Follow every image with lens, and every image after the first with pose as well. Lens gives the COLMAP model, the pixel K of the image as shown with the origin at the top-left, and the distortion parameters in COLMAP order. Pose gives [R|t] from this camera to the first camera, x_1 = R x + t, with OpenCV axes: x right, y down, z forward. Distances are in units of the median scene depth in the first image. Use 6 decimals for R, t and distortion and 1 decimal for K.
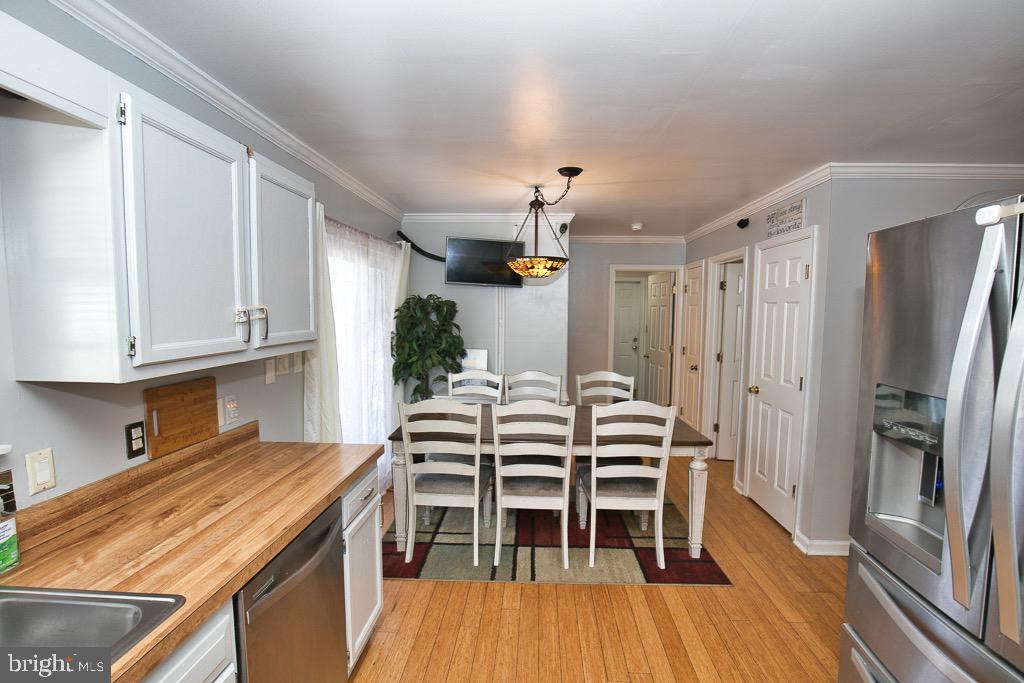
lens RADIAL K [[472.2, 0, 521.2], [0, 472.2, 347.5], [0, 0, 1]] dist [-0.031518, 0.005241]
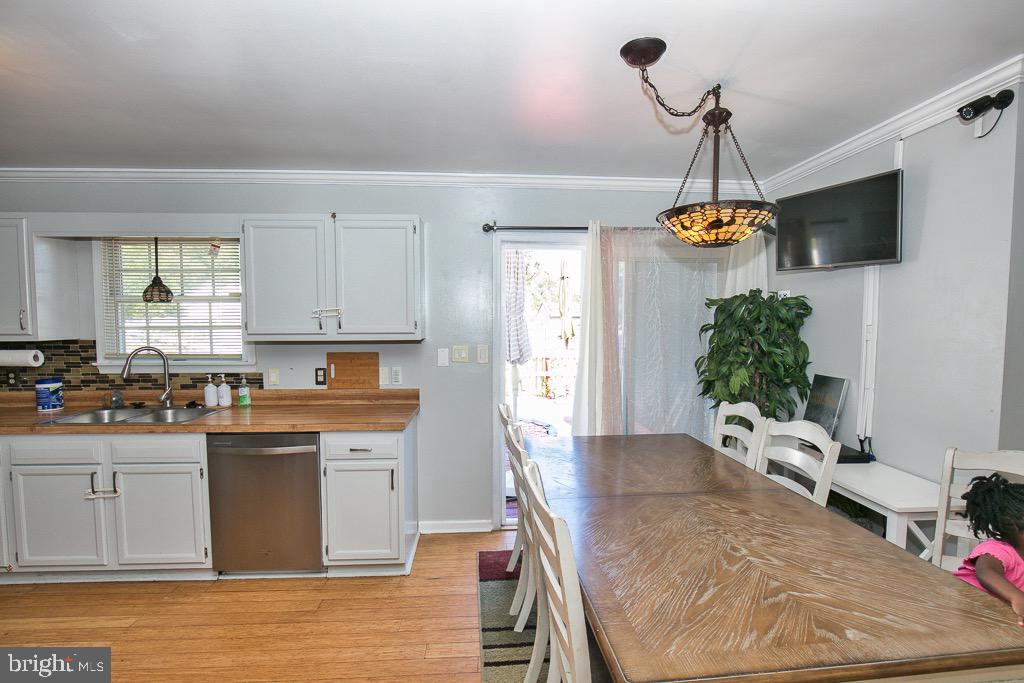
lens RADIAL K [[472.2, 0, 514.9], [0, 472.2, 347.0], [0, 0, 1]] dist [-0.031518, 0.005241]
pose [[0.120225, 0.042236, -0.991848, 1.210029], [-0.081767, 0.996121, 0.032506, -0.058748], [0.989374, 0.077192, 0.123212, 1.483298]]
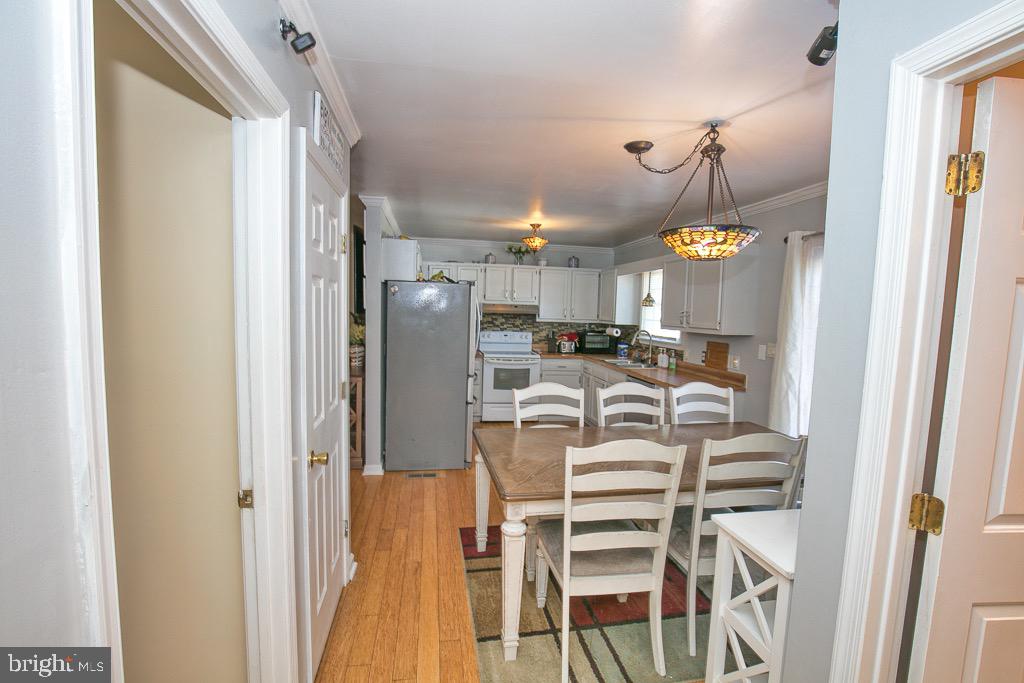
lens RADIAL K [[472.2, 0, 513.6], [0, 472.2, 347.3], [0, 0, 1]] dist [-0.031518, 0.005241]
pose [[-0.973715, -0.017480, -0.227099, 0.978233], [-0.055608, 0.985124, 0.162599, -0.266912], [0.220878, 0.170954, -0.960202, 3.402455]]
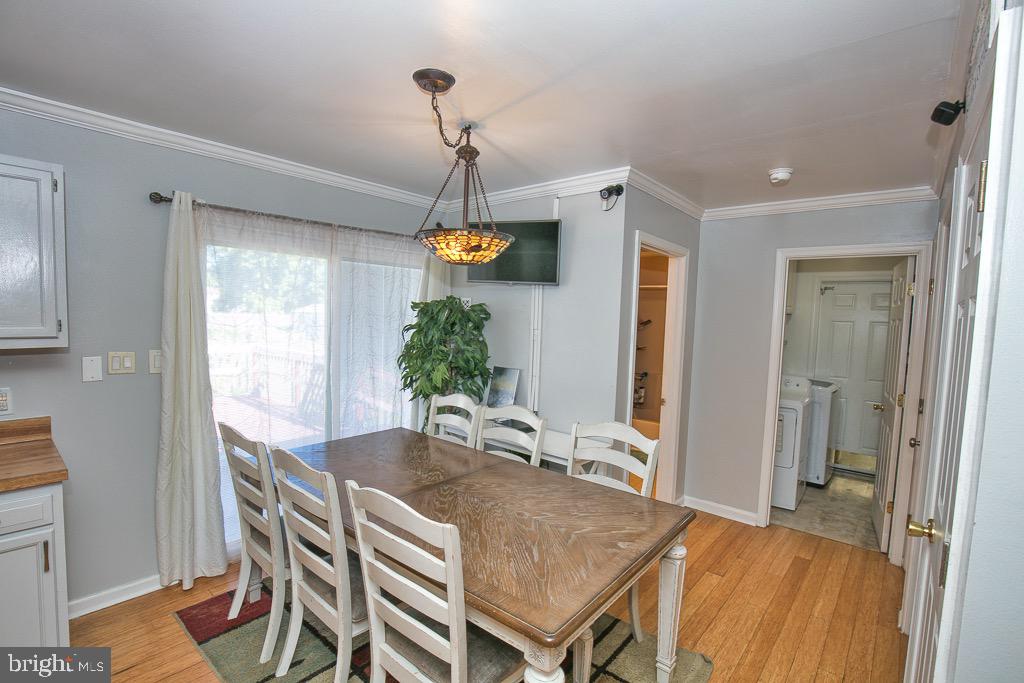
lens RADIAL K [[472.2, 0, 506.9], [0, 472.2, 349.1], [0, 0, 1]] dist [-0.031518, 0.005241]
pose [[0.784729, 0.056892, -0.617223, 1.051582], [-0.072473, 0.997370, -0.000210, -0.076284], [0.615588, 0.044897, 0.786788, 1.109004]]
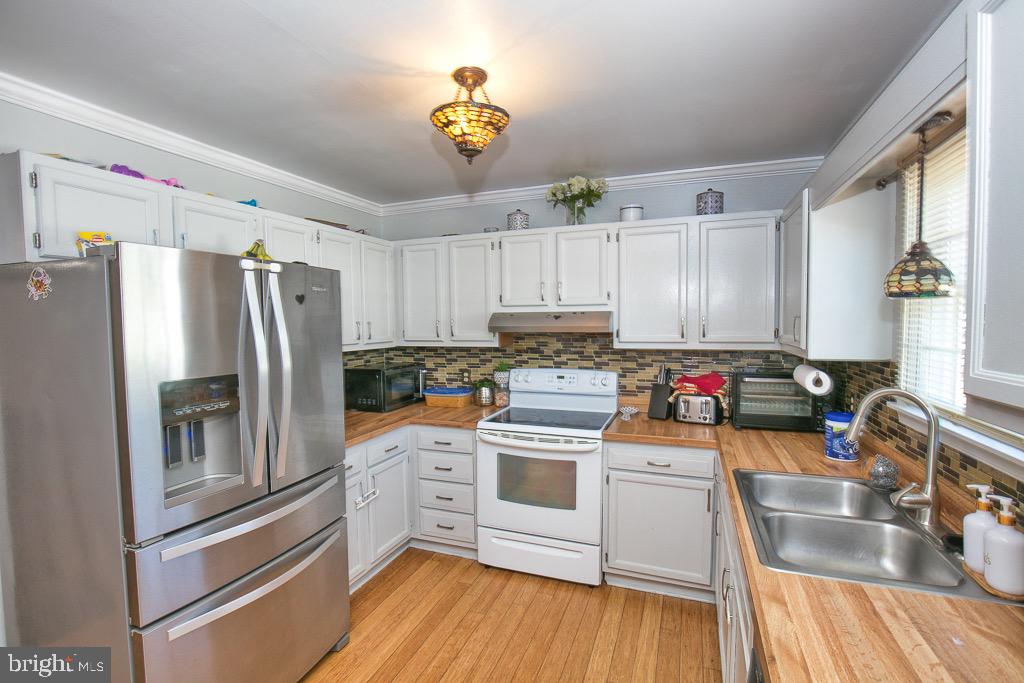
lens RADIAL K [[472.2, 0, 512.1], [0, 472.2, 348.3], [0, 0, 1]] dist [-0.031518, 0.005241]
pose [[-0.951513, -0.016473, 0.307168, -0.288529], [0.029502, 0.989075, 0.144430, -0.108061], [-0.306191, 0.146489, -0.940632, 1.338288]]
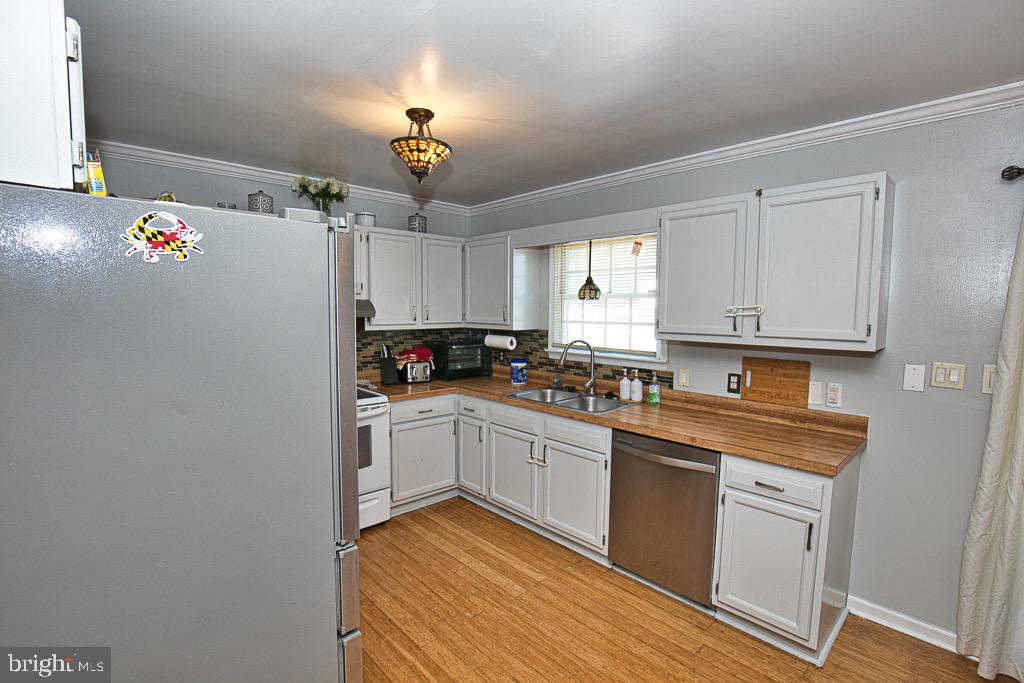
lens RADIAL K [[472.2, 0, 509.8], [0, 472.2, 348.8], [0, 0, 1]] dist [-0.031518, 0.005241]
pose [[-0.693700, 0.049243, -0.718579, 0.956755], [-0.074364, 0.987432, 0.139456, -0.105609], [0.716415, 0.150177, -0.681320, 1.489583]]
